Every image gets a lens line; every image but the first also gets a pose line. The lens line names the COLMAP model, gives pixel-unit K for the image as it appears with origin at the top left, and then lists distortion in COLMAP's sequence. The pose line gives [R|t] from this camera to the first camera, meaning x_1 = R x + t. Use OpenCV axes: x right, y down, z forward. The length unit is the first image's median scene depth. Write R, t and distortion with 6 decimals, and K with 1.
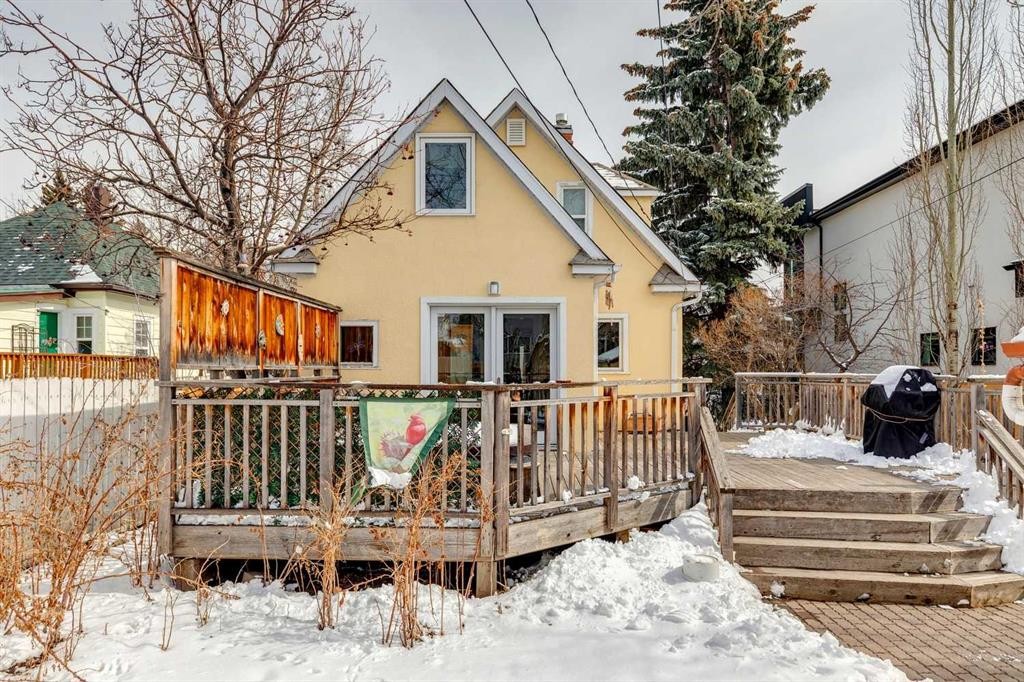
lens RADIAL K [[759.6, 0, 508.0], [0, 759.6, 344.3], [0, 0, 1]] dist [0.006856, 0.000794]
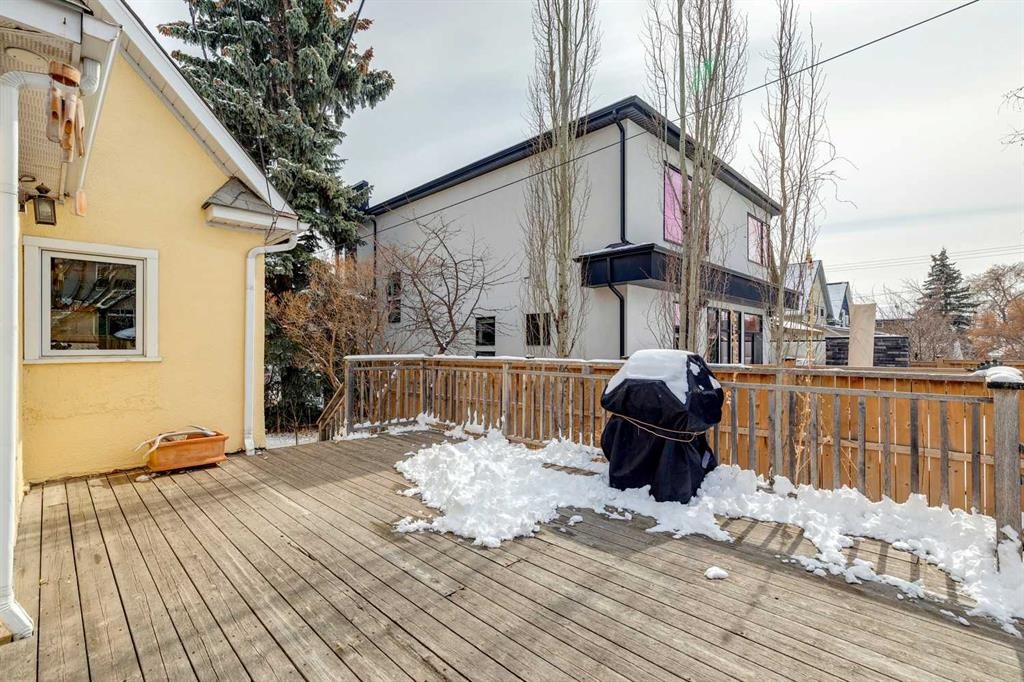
lens RADIAL K [[463.2, 0, 517.7], [0, 463.2, 346.0], [0, 0, 1]] dist [0.007720, -0.001182]
pose [[0.692996, 0.000050, 0.720942, 0.095378], [-0.026236, 0.999339, 0.025149, 0.012749], [-0.720464, -0.036343, 0.692539, 0.573574]]
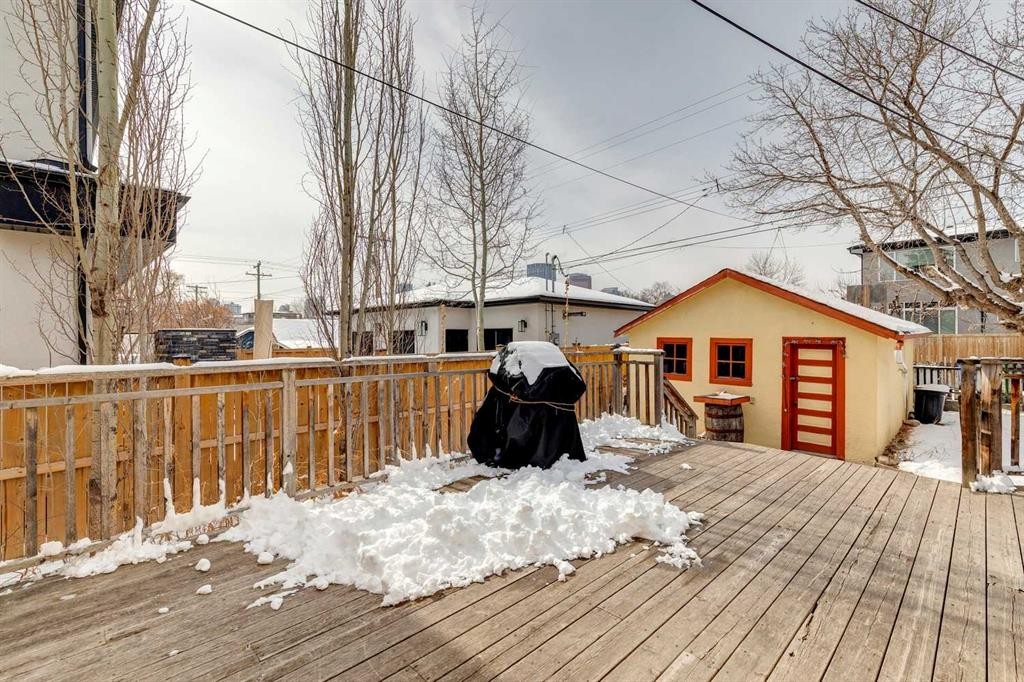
lens RADIAL K [[463.2, 0, 514.6], [0, 463.2, 338.8], [0, 0, 1]] dist [0.007720, -0.001182]
pose [[-0.710527, 0.000430, 0.703670, 0.141273], [-0.022003, 0.999497, -0.022829, 0.026495], [-0.703326, -0.031703, -0.710160, 0.973216]]
